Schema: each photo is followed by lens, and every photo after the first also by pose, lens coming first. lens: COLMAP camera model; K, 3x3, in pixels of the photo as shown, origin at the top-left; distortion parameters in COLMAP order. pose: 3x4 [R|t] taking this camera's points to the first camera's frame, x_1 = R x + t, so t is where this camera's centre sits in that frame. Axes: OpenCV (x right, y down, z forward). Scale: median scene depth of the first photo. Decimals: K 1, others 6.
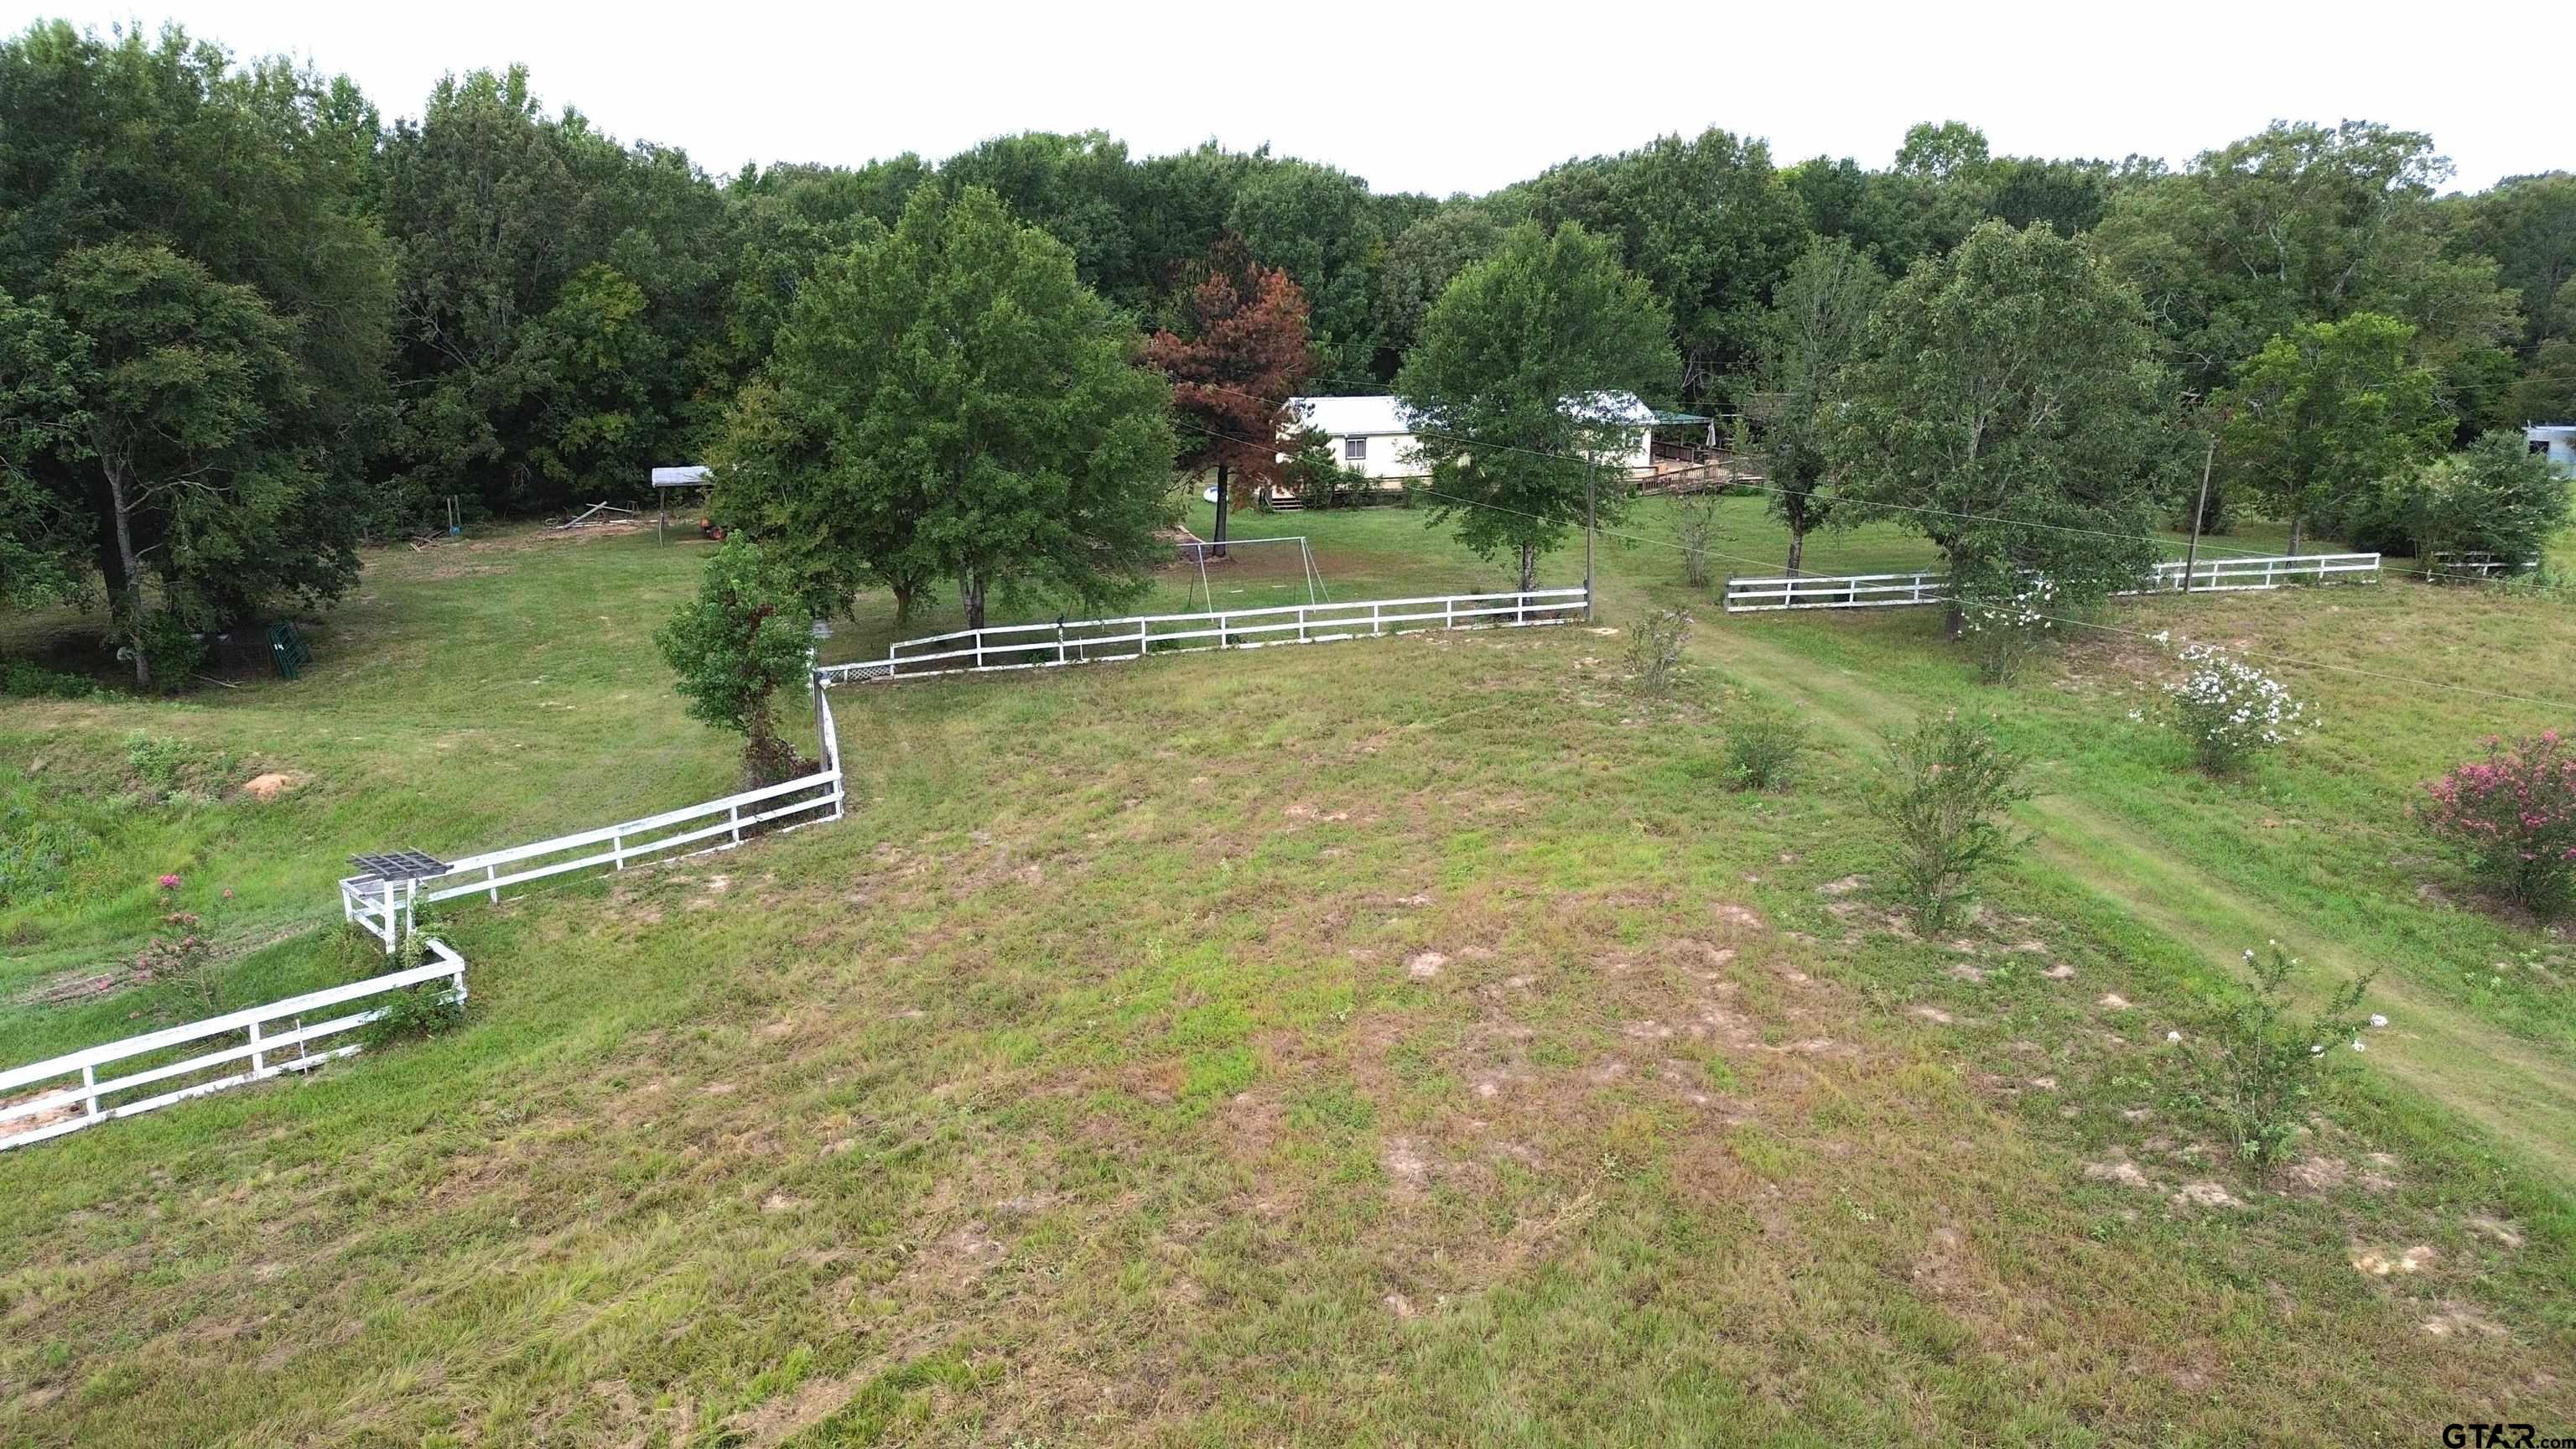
lens RADIAL K [[1894.5, 0, 1288.0], [0, 1894.5, 724.5], [0, 0, 1]] dist [0.081625, -0.072122]
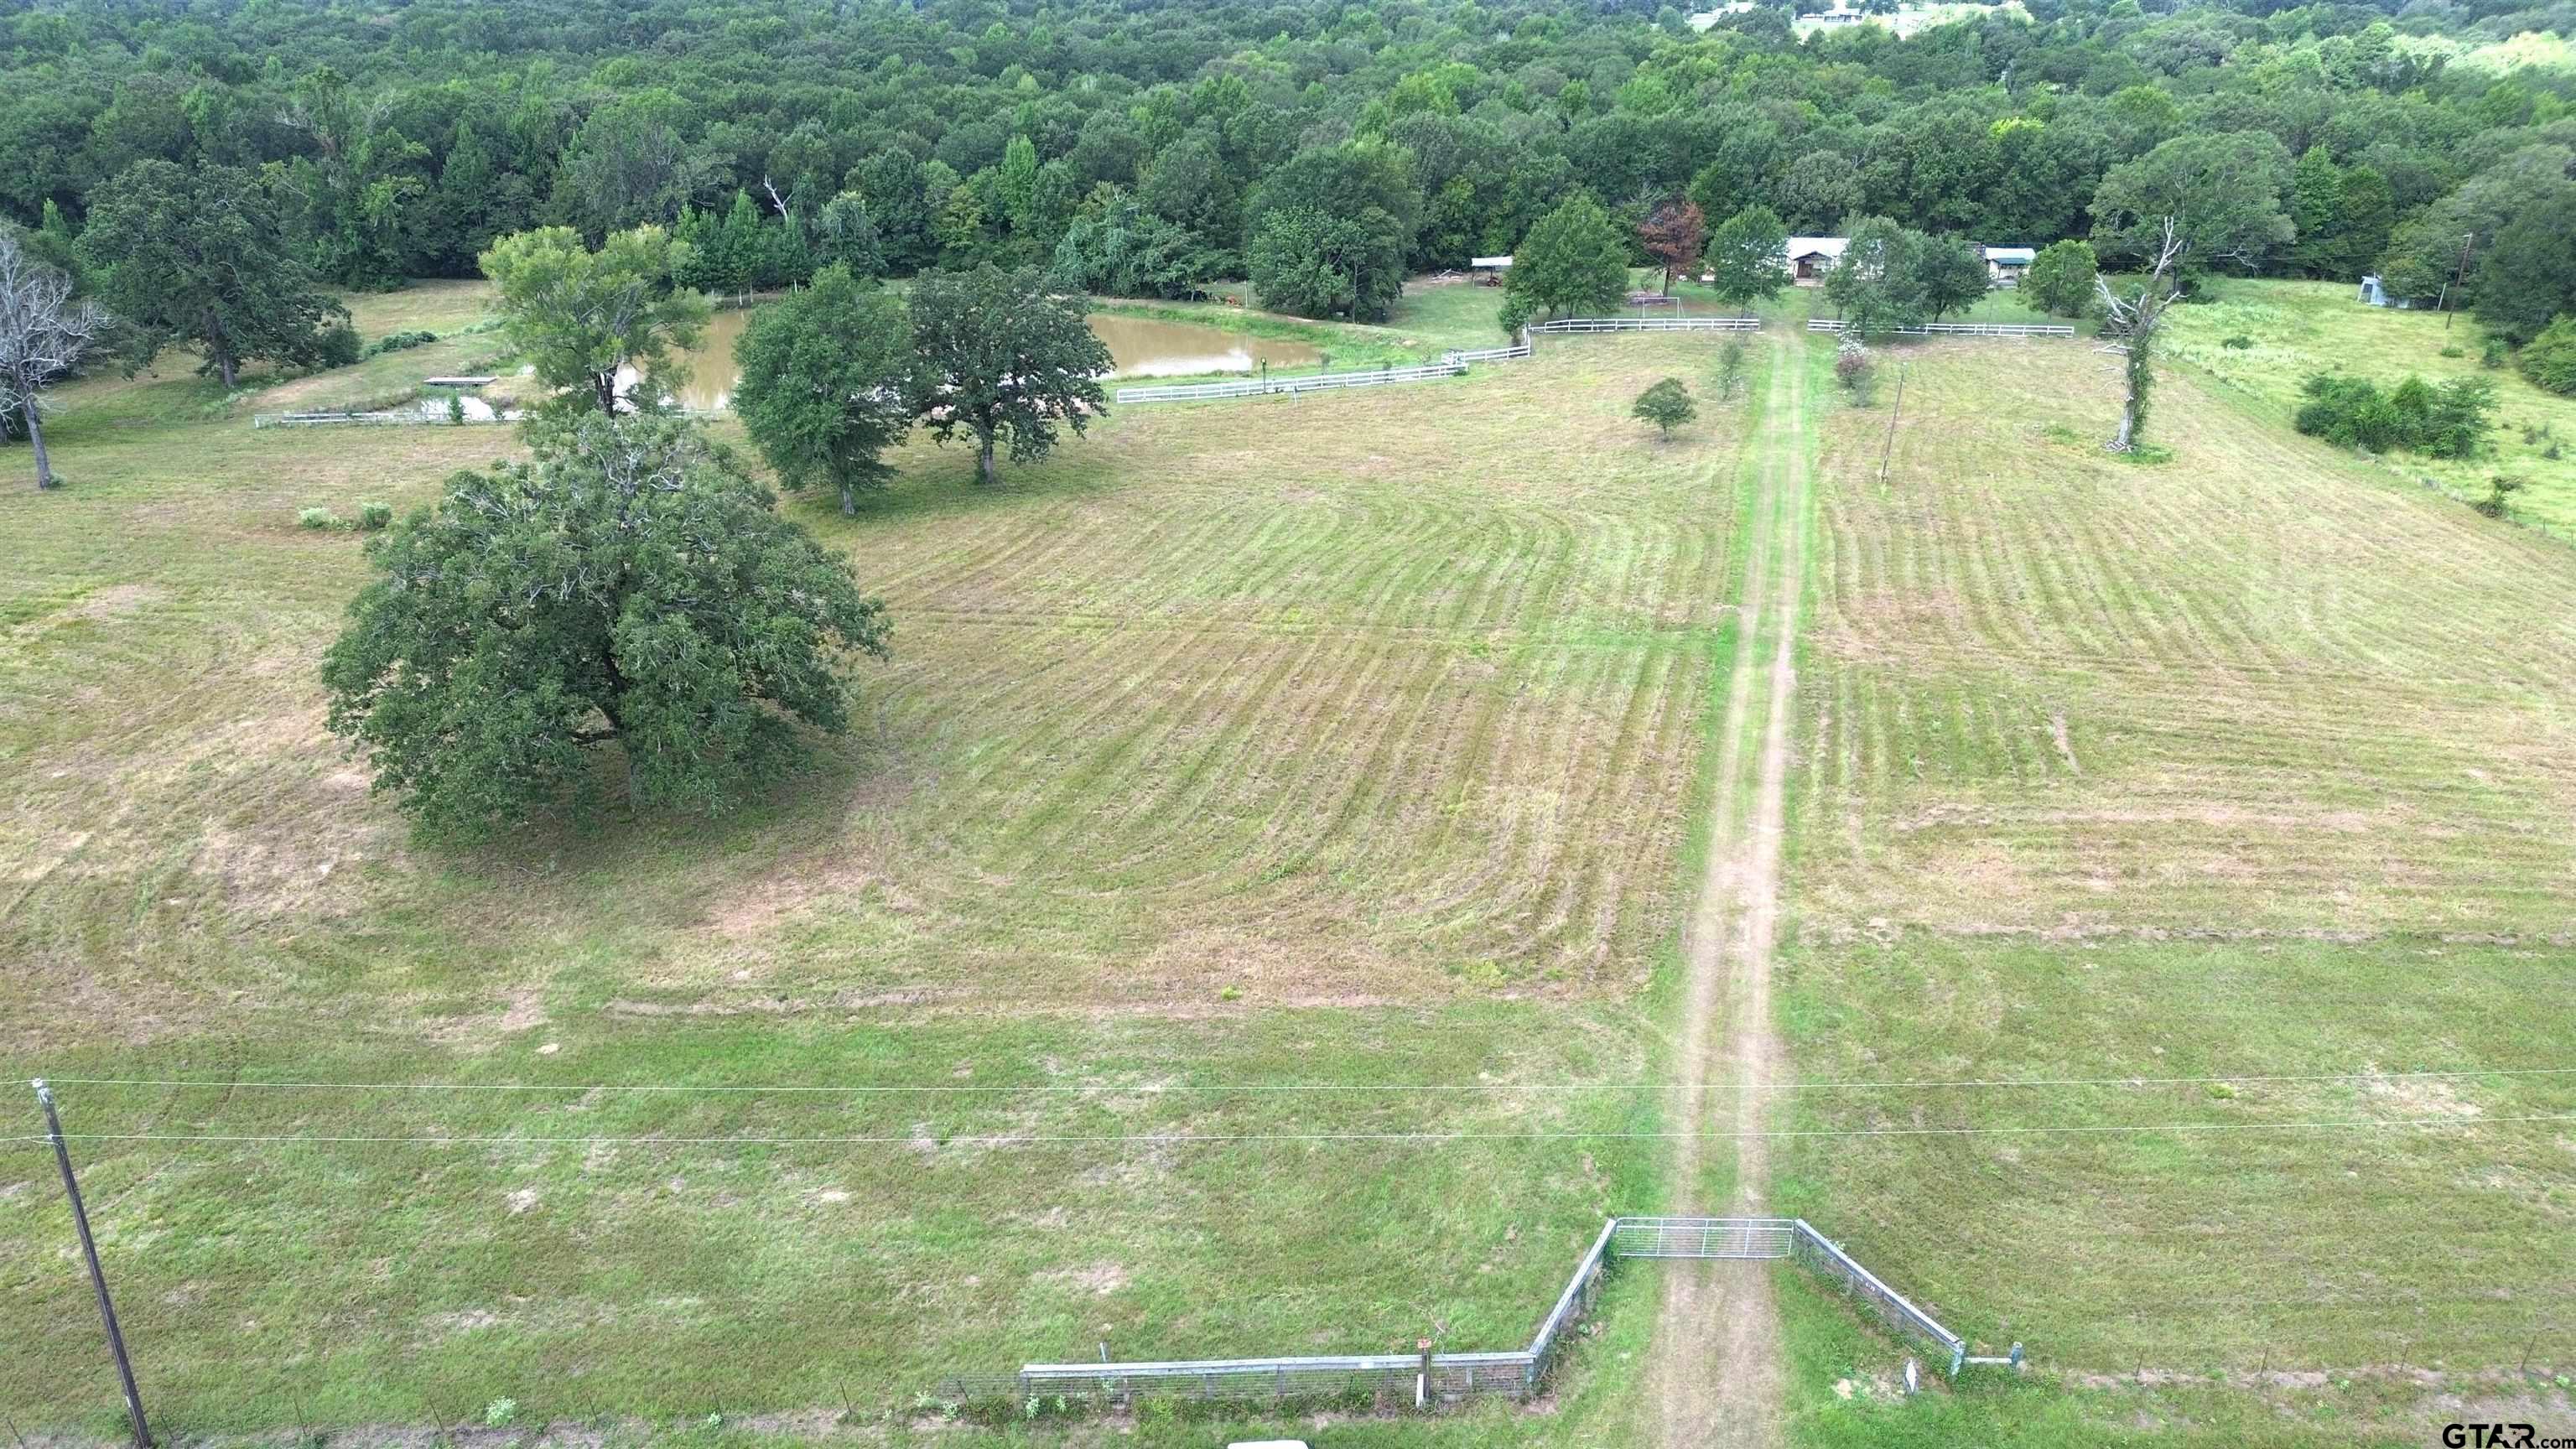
lens RADIAL K [[1863.1, 0, 1294.4], [0, 1863.1, 733.4], [0, 0, 1]] dist [0.067978, -0.072874]
pose [[0.936540, 0.136803, -0.322767, 0.361880], [-0.089060, 0.983355, 0.158372, 0.124205], [0.339060, -0.119576, 0.933134, -1.559293]]
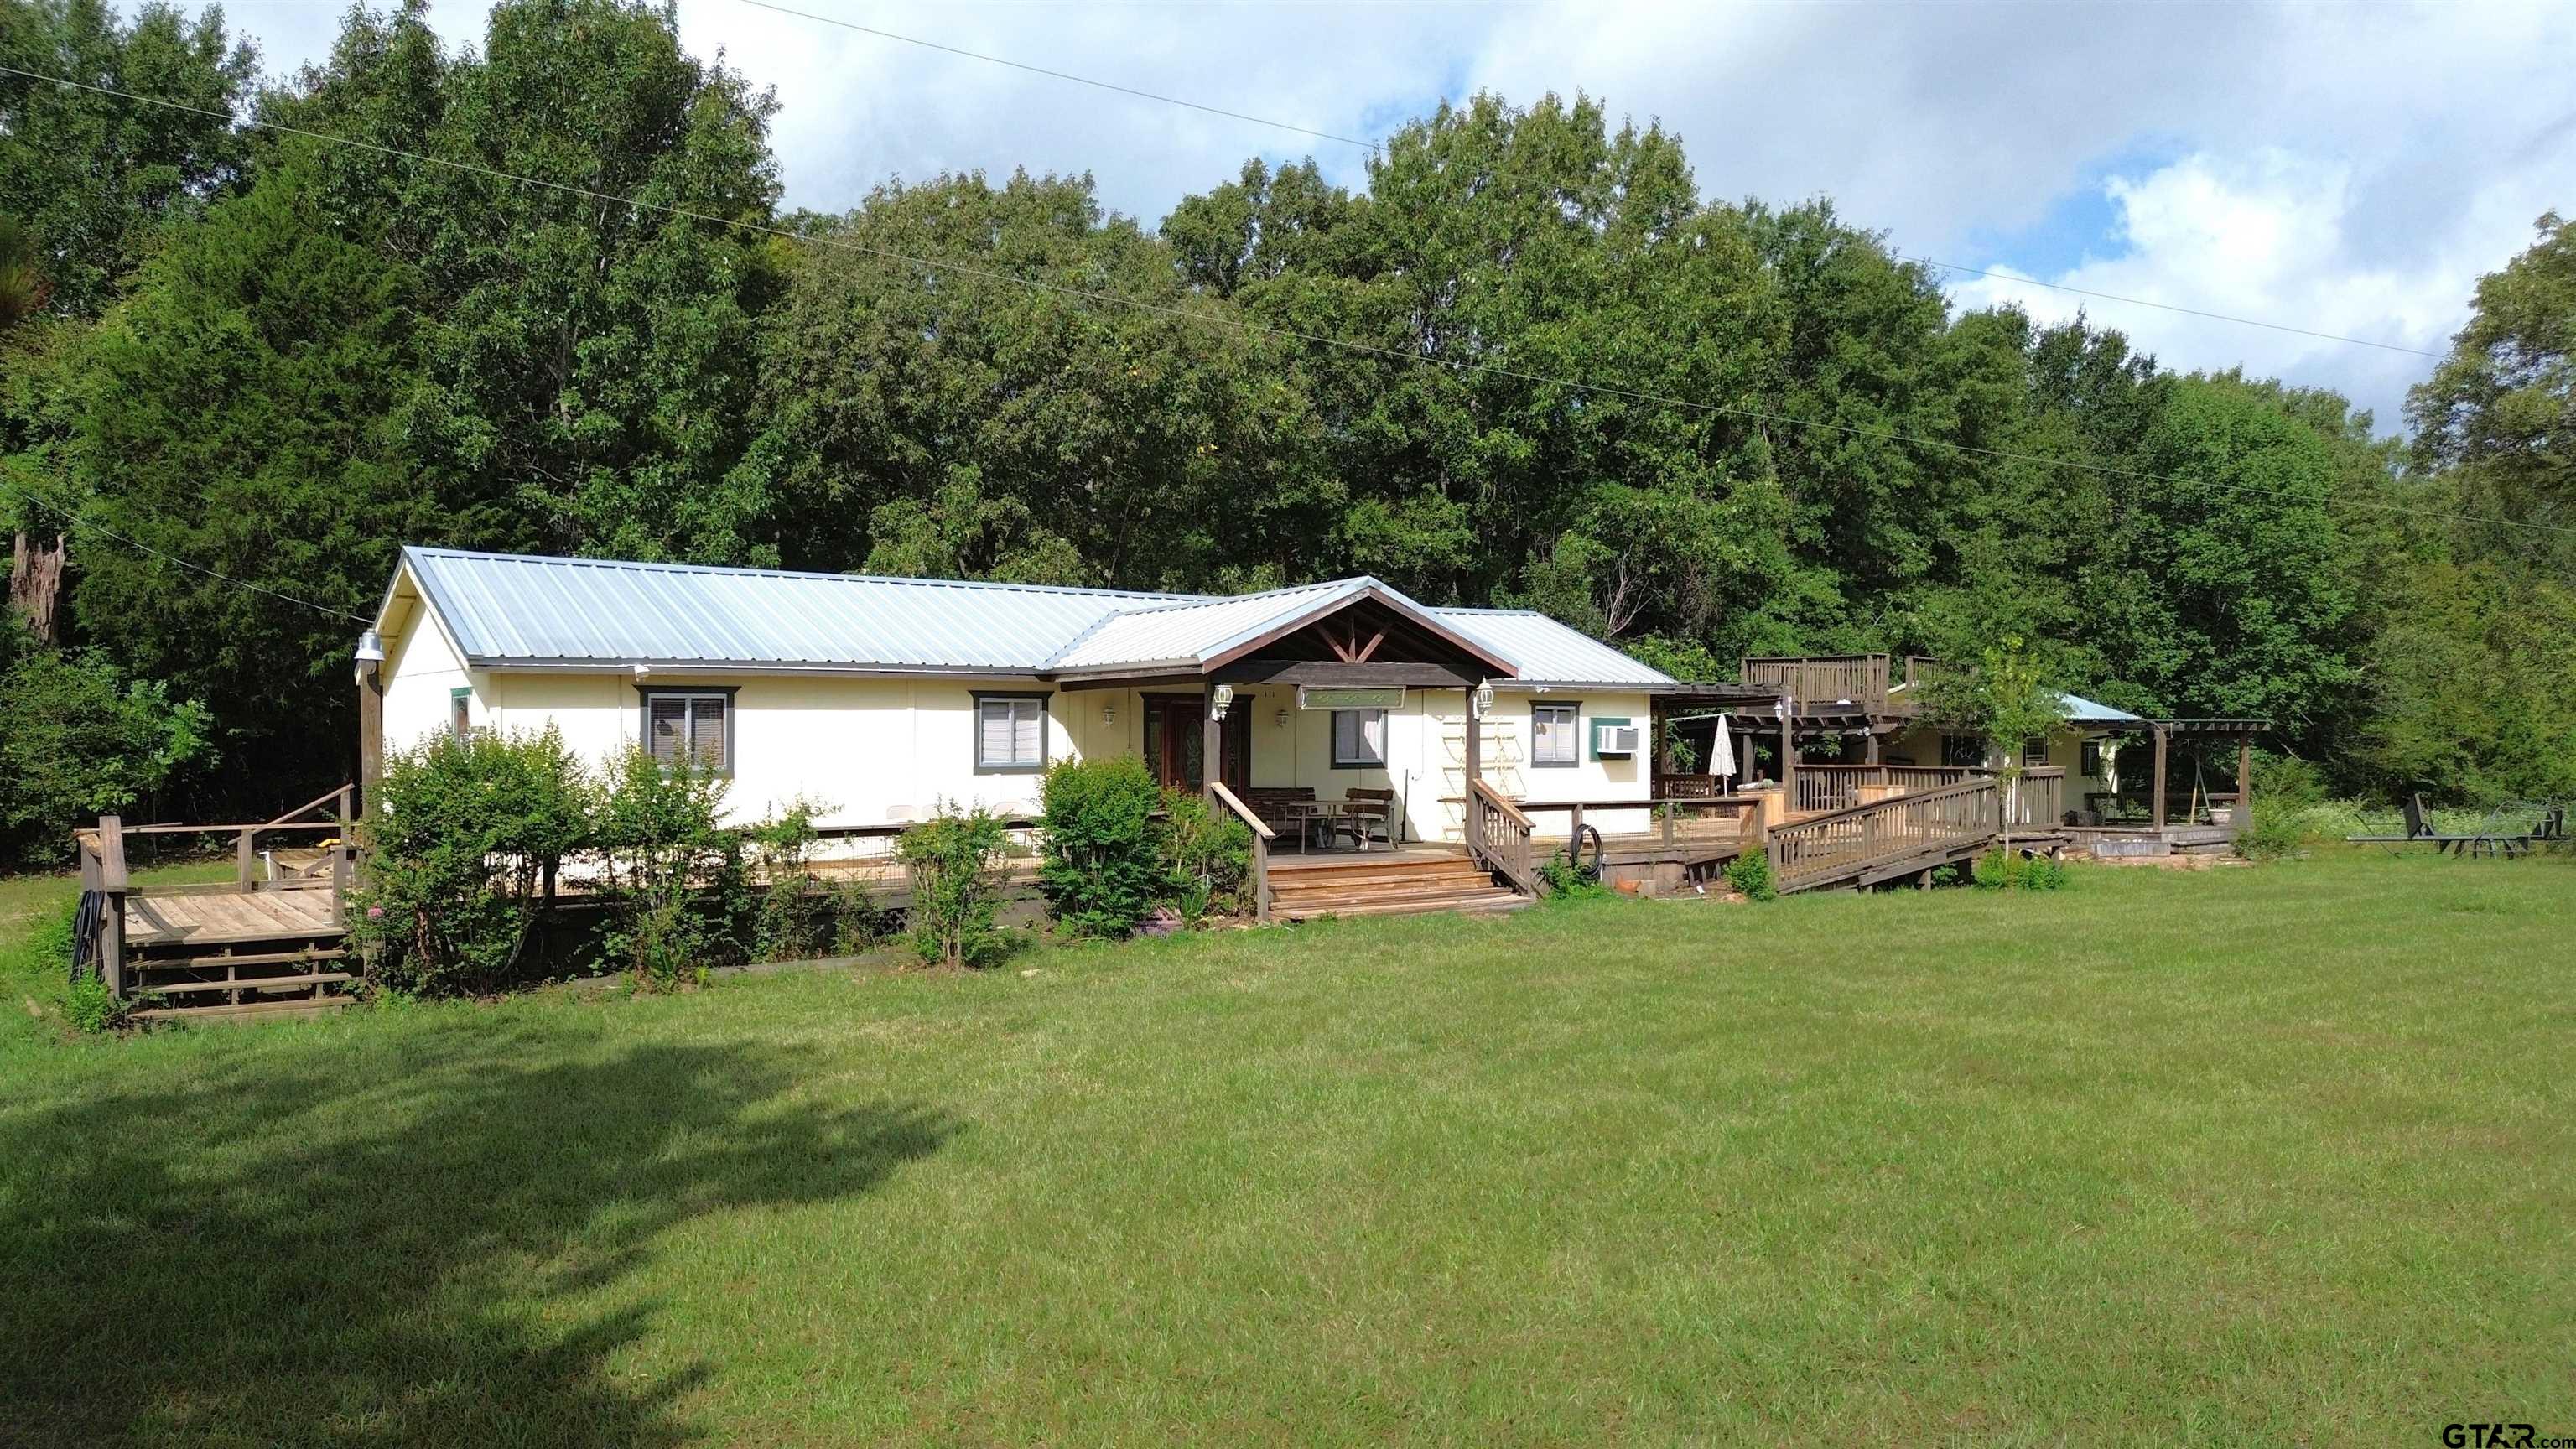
lens RADIAL K [[1863.1, 0, 1294.4], [0, 1863.1, 733.4], [0, 0, 1]] dist [0.067978, -0.072874]
pose [[0.950315, 0.000136, 0.311290, 0.034996], [0.074667, 0.970707, -0.228370, -0.089280], [-0.302202, 0.240267, 0.922467, 0.785863]]
